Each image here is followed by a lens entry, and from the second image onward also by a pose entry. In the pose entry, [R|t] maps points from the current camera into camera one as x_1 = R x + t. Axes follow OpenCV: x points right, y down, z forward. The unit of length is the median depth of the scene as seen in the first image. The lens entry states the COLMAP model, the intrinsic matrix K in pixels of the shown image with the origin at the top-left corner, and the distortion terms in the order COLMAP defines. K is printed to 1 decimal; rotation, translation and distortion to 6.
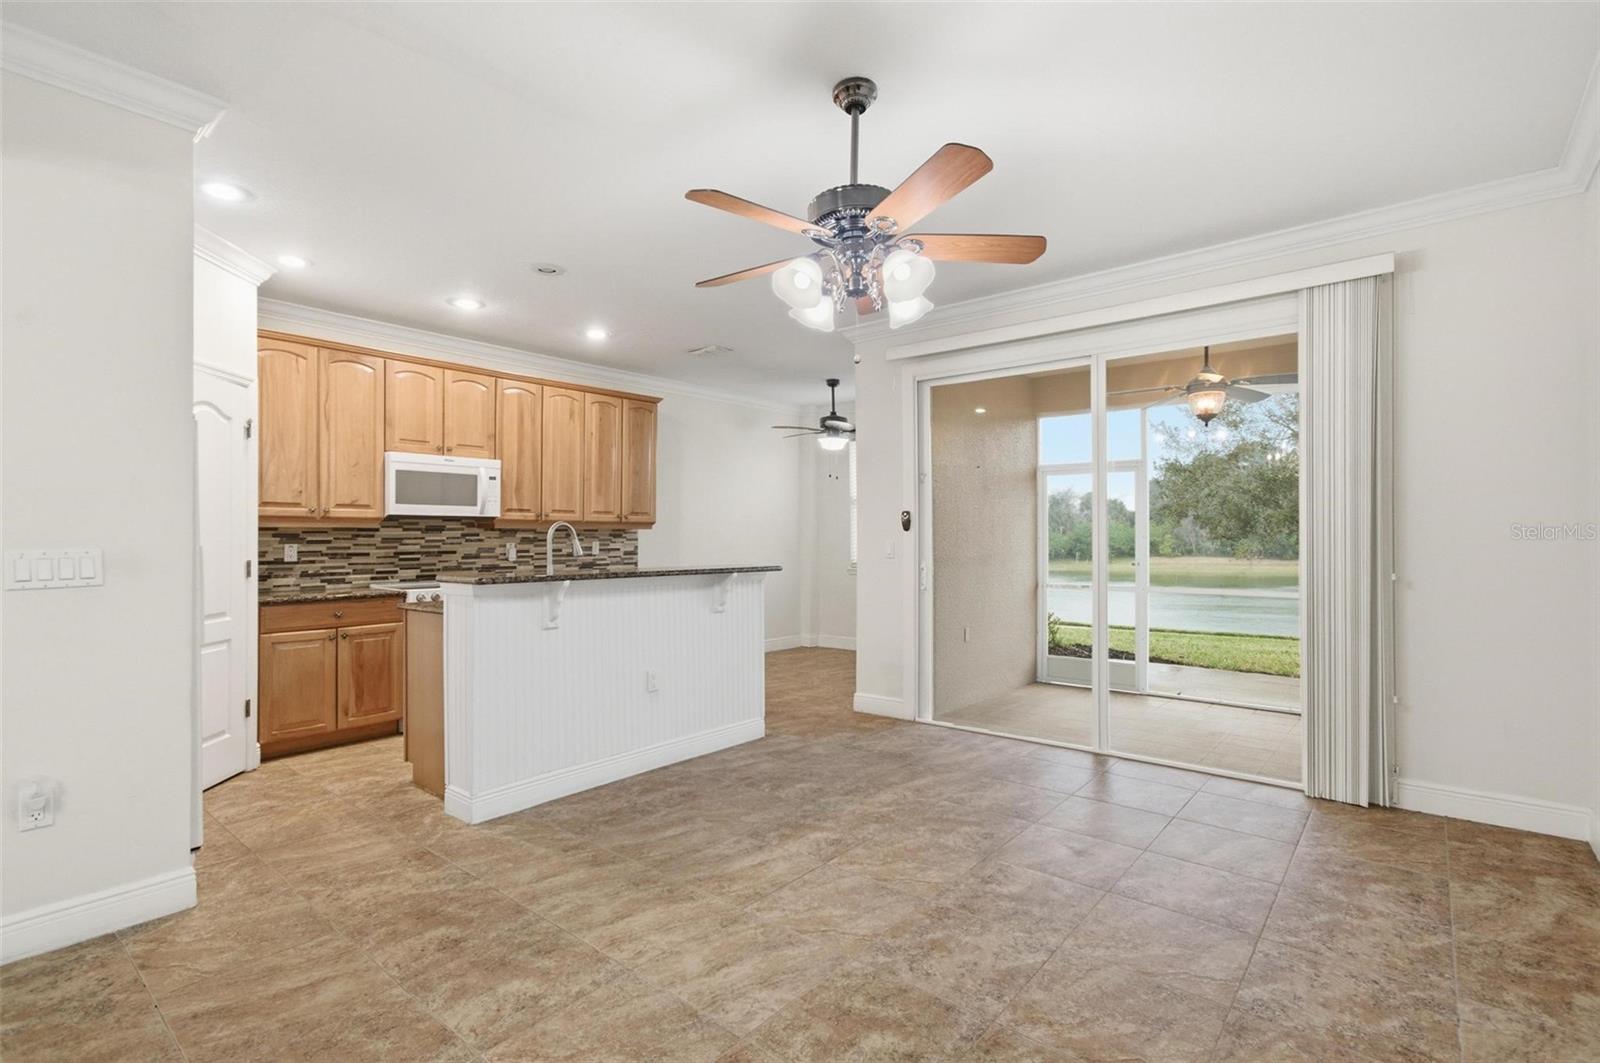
lens RADIAL K [[751.7, 0, 789.0], [0, 751.7, 535.4], [0, 0, 1]] dist [0.010583, 0.000431]
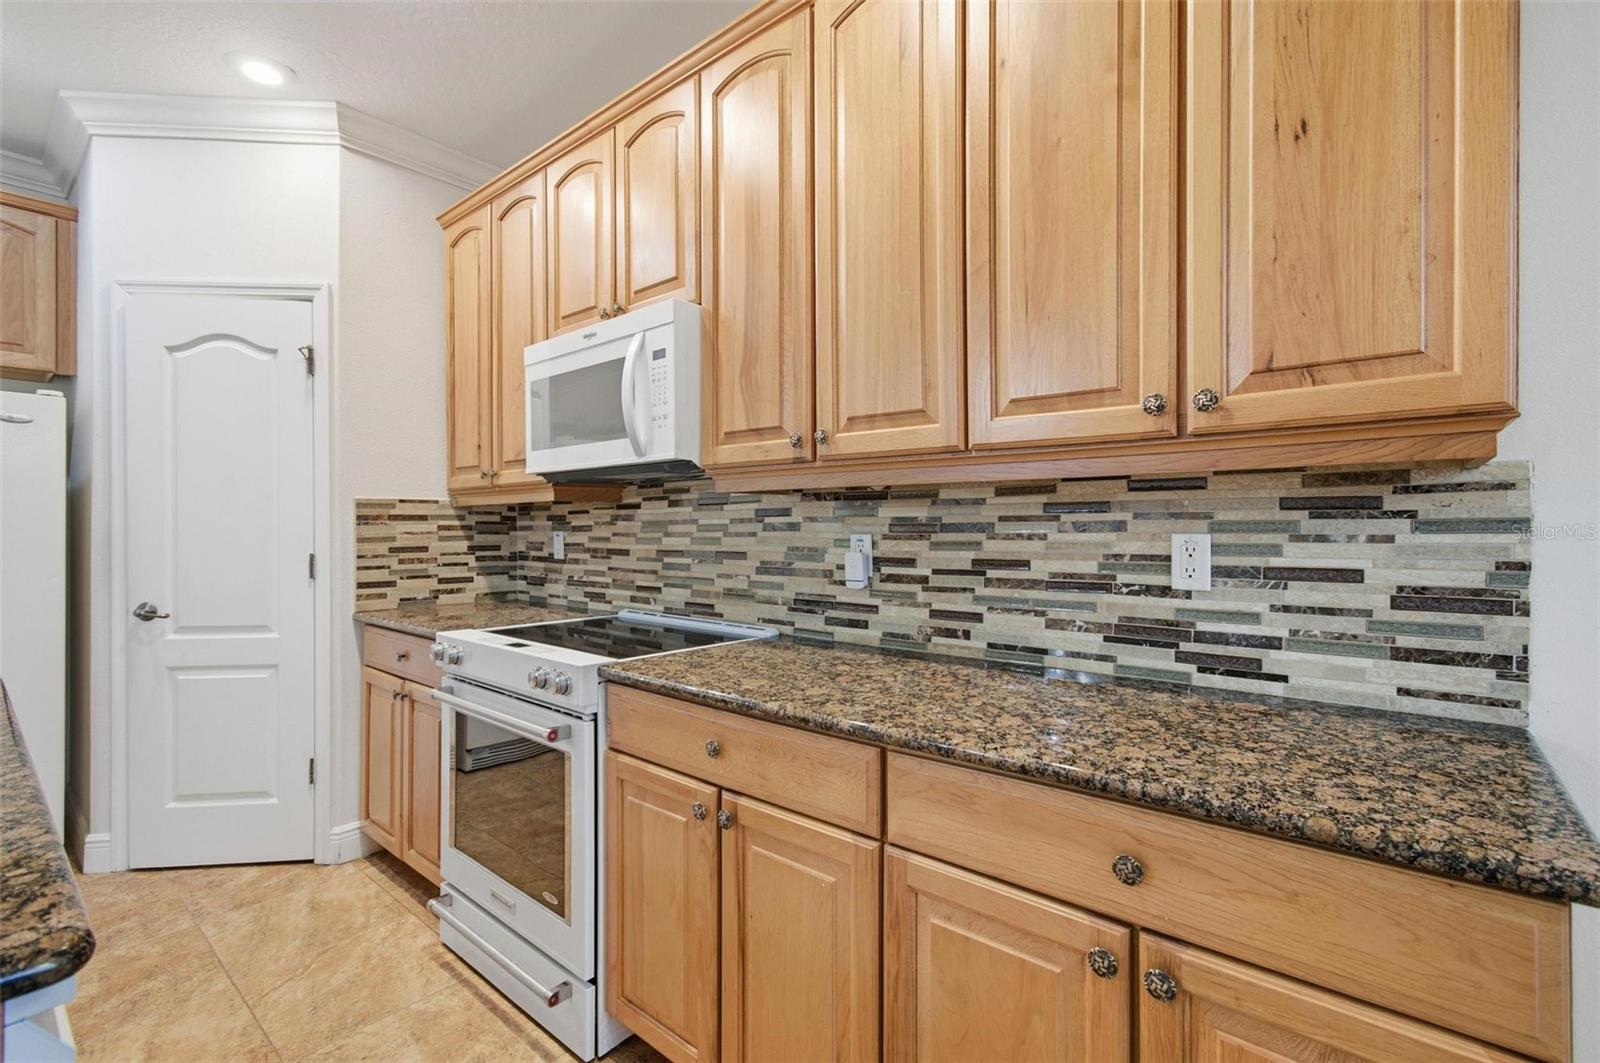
lens RADIAL K [[711.6, 0, 798.9], [0, 711.6, 529.0], [0, 0, 1]] dist [-0.020809, 0.019131]
pose [[0.011268, 0.002030, -0.999934, -0.078221], [0.001776, 0.999996, 0.002050, 0.010864], [0.999935, -0.001799, 0.011265, 1.552937]]
